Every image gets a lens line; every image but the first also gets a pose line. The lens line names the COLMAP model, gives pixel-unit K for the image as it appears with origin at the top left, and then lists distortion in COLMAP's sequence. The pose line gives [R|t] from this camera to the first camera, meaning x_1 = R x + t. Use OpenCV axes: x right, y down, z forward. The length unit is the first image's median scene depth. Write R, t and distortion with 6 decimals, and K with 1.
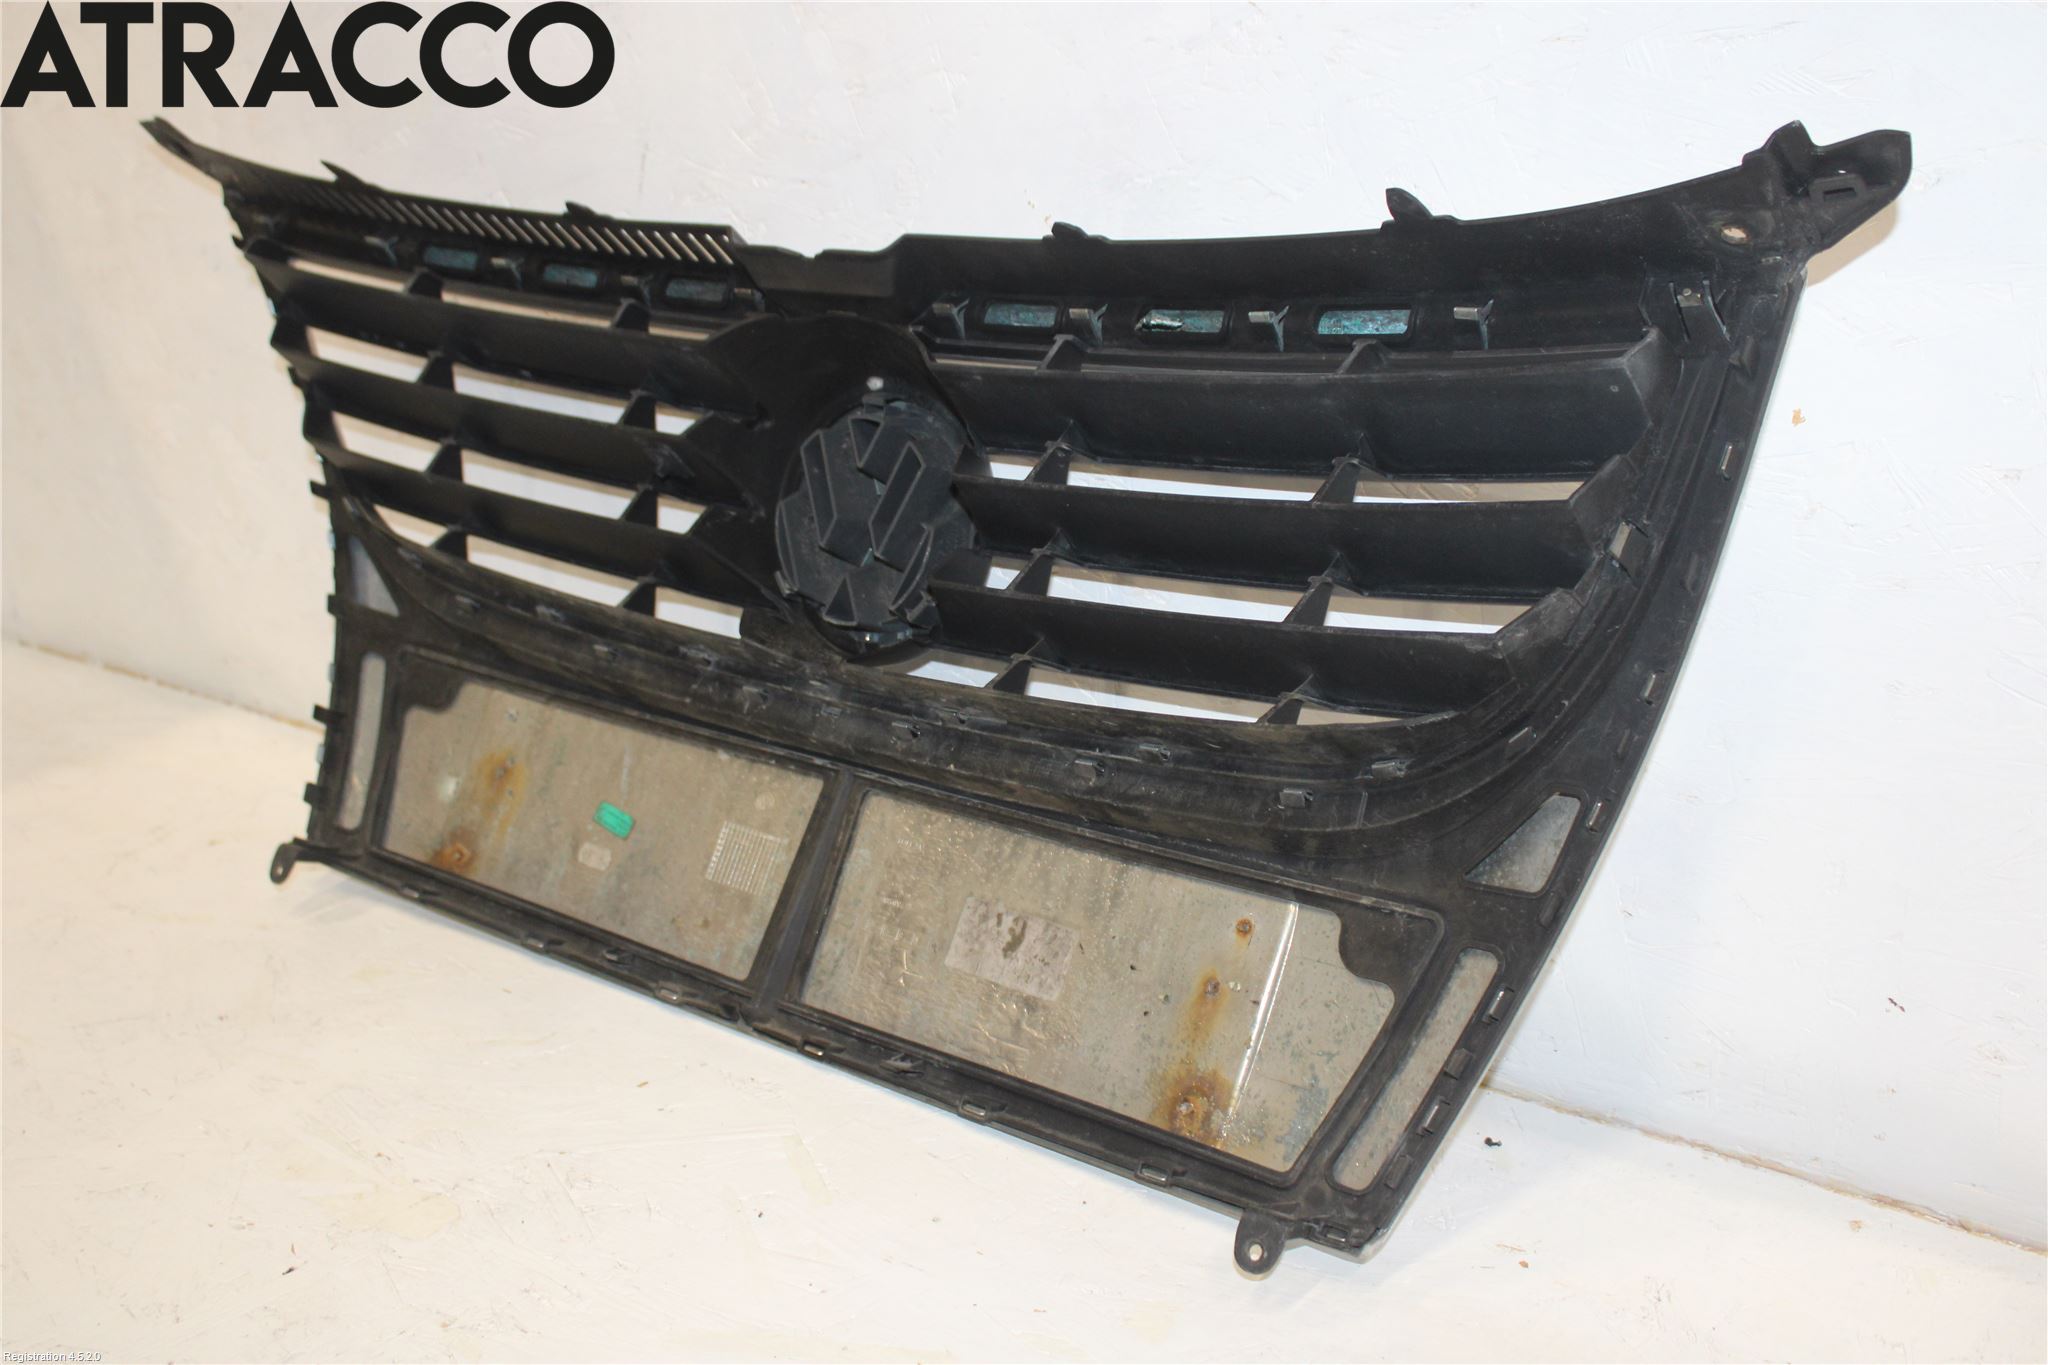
lens RADIAL K [[2042.0, 0, 1013.1], [0, 2042.0, 672.0], [0, 0, 1]] dist [-0.083540, 0.000000]
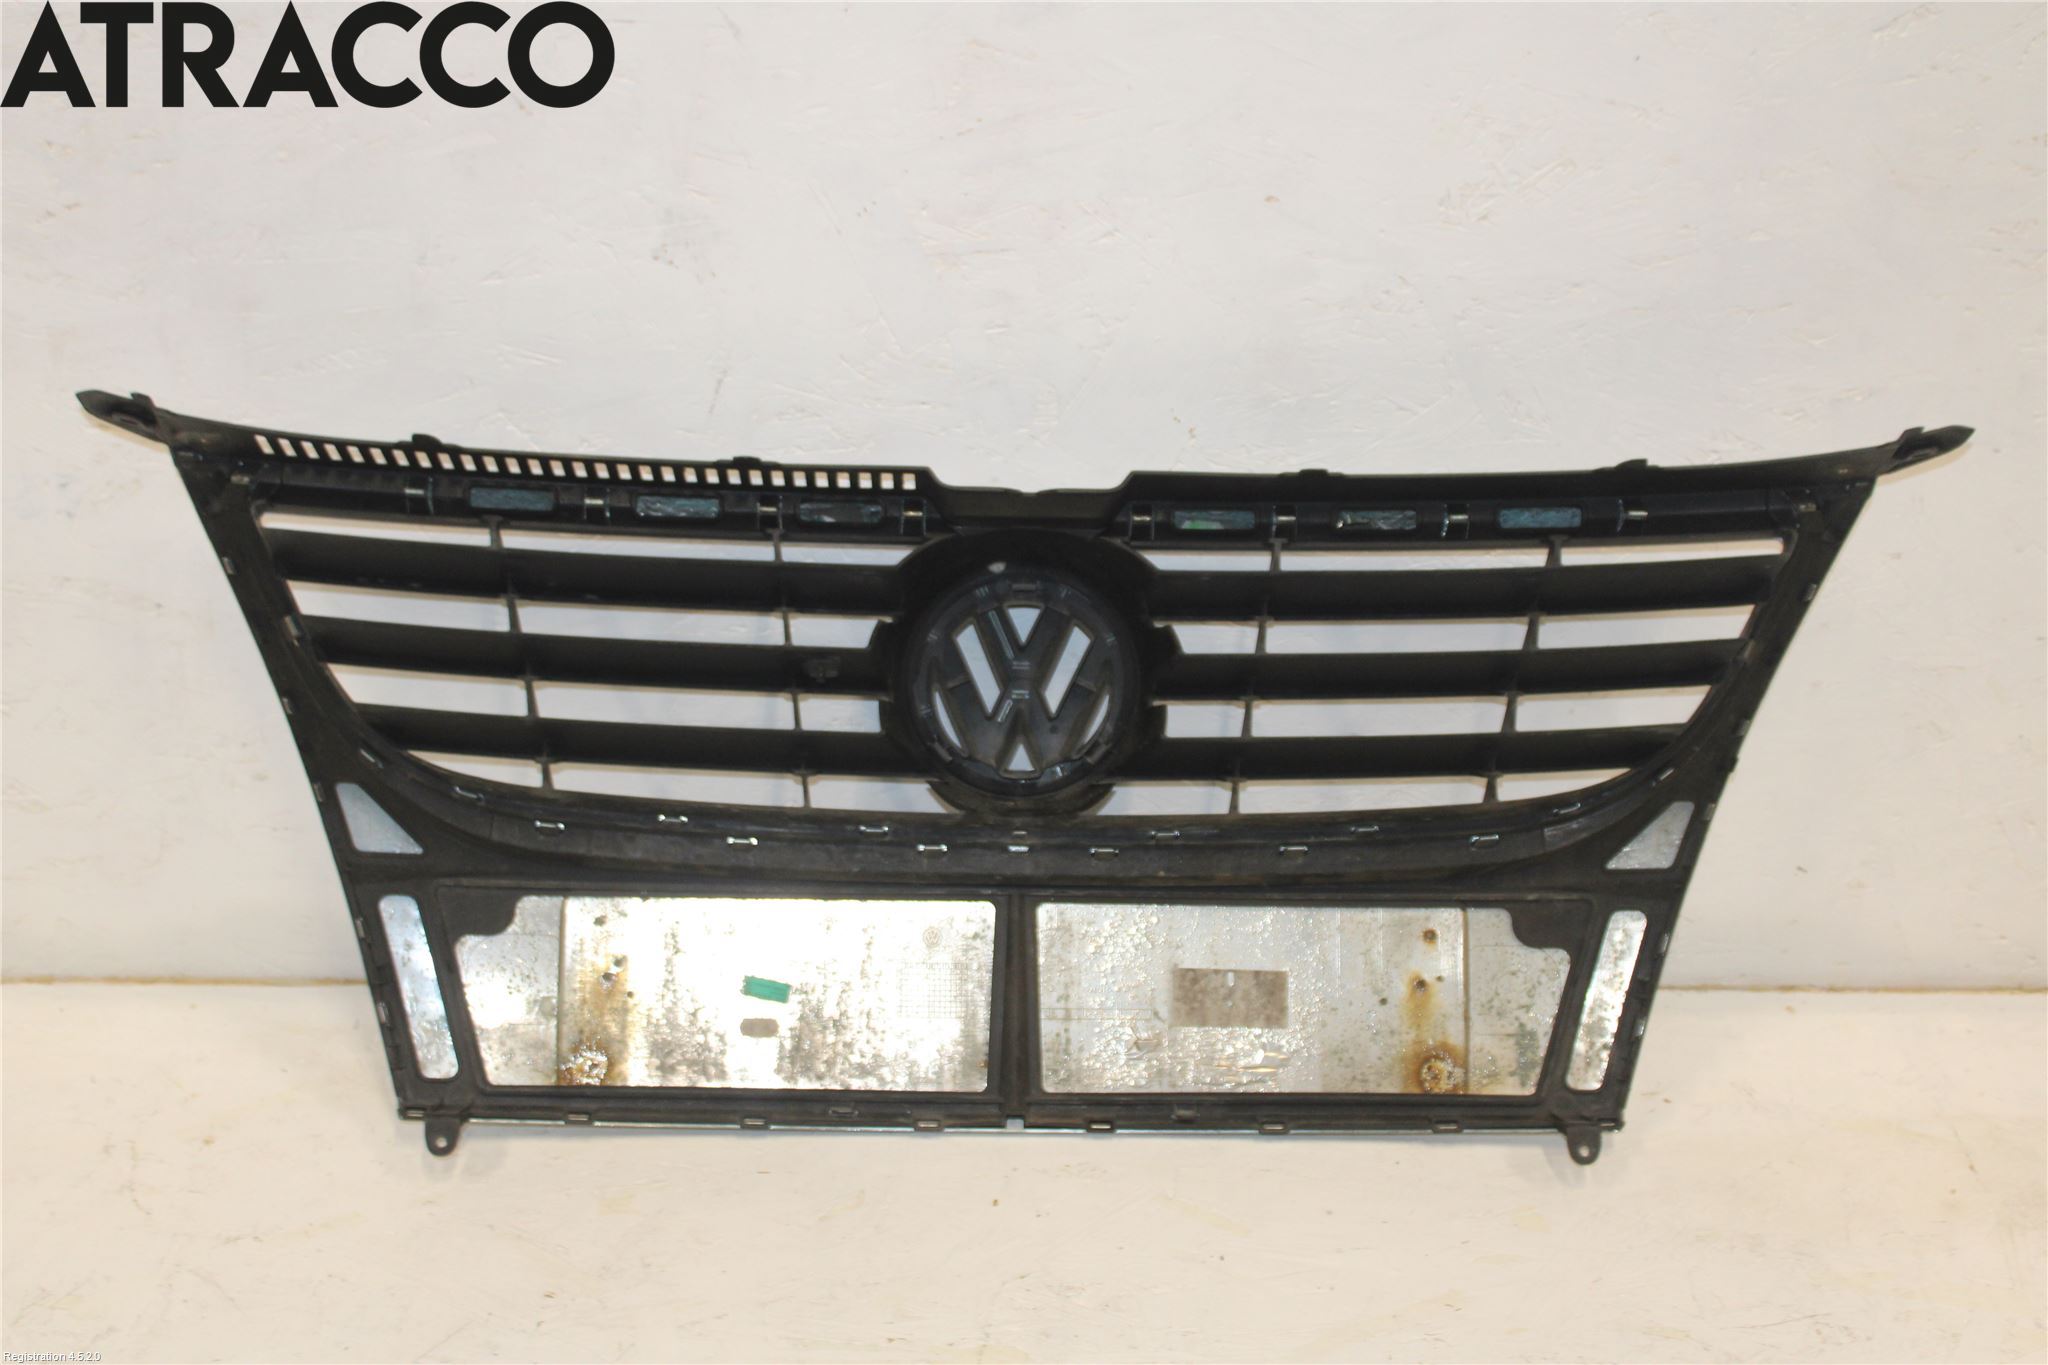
lens RADIAL K [[2650.5, 0, 1022.8], [0, 2650.5, 679.6], [0, 0, 1]] dist [-0.061572, 0.000000]
pose [[0.774728, -0.234734, 0.587108, -1.023764], [0.145286, 0.969778, 0.196017, -0.399277], [-0.615377, -0.066561, 0.785418, -0.203781]]
